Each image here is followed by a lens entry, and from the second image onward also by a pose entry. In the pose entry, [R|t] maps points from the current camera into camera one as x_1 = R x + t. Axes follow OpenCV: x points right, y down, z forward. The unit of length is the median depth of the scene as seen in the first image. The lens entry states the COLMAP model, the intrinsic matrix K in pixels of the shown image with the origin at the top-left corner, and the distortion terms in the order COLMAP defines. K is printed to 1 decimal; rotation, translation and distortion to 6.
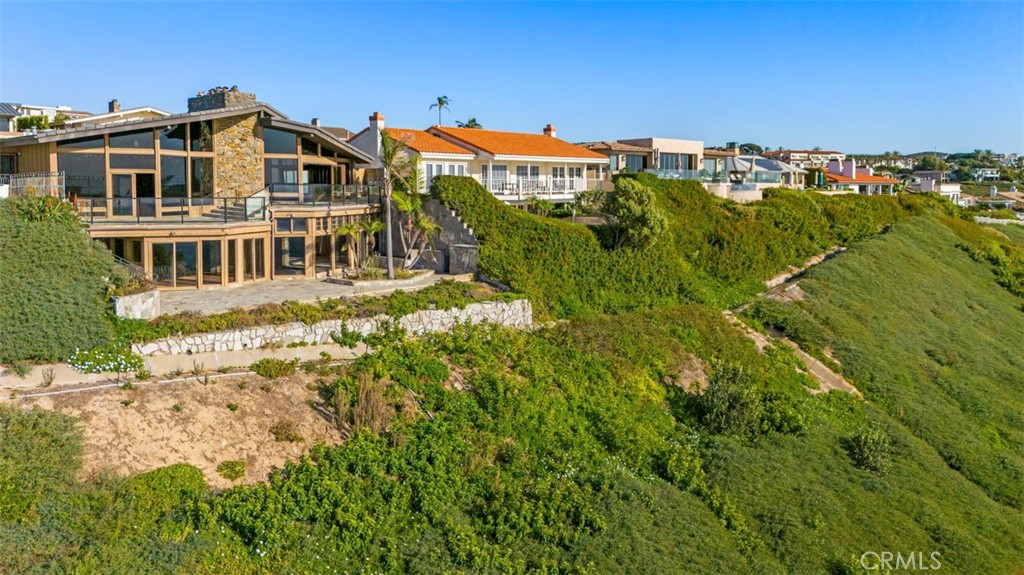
lens RADIAL K [[783.1, 0, 527.5], [0, 783.1, 229.2], [0, 0, 1]] dist [-0.003837, -0.001324]
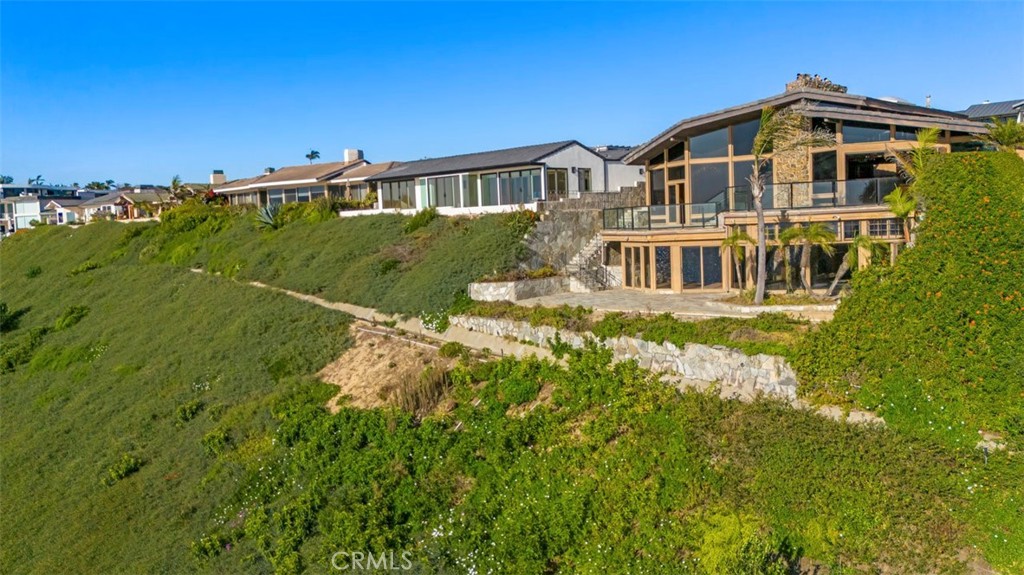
lens RADIAL K [[800.0, 0, 512.0], [0, 800.0, 287.5], [0, 0, 1]] dist [0.092989, -0.152809]
pose [[-0.057936, 0.084323, -0.994753, 0.675306], [-0.004818, 0.996391, 0.084742, -0.020766], [0.998309, 0.009702, -0.057320, 0.855753]]
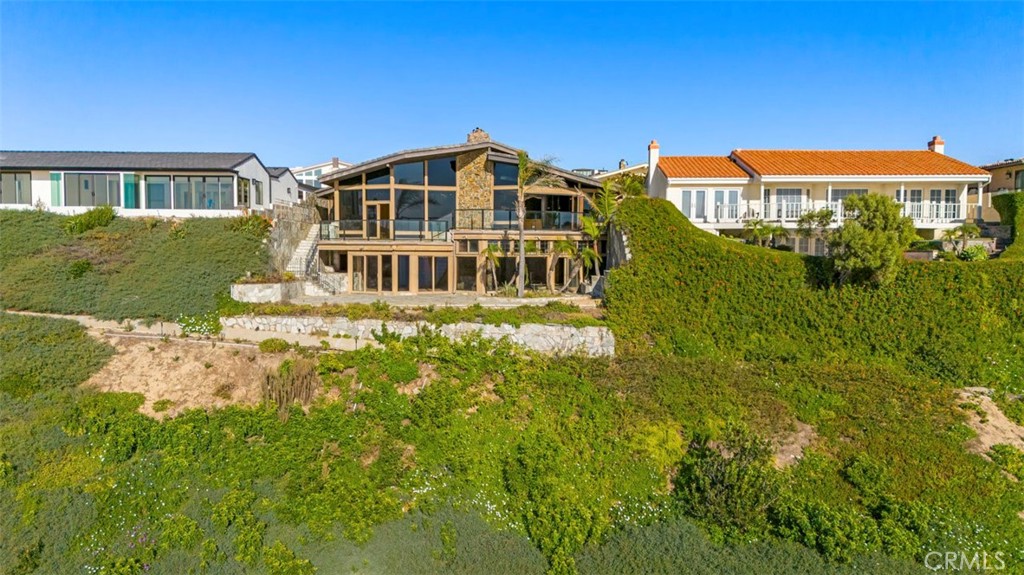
lens RADIAL K [[760.0, 0, 515.6], [0, 760.0, 286.4], [0, 0, 1]] dist [0.091815, -0.123393]
pose [[0.653390, 0.044006, -0.755741, 0.620660], [-0.043498, 0.998842, 0.020555, 0.029668], [0.755770, 0.019443, 0.654548, 0.357842]]
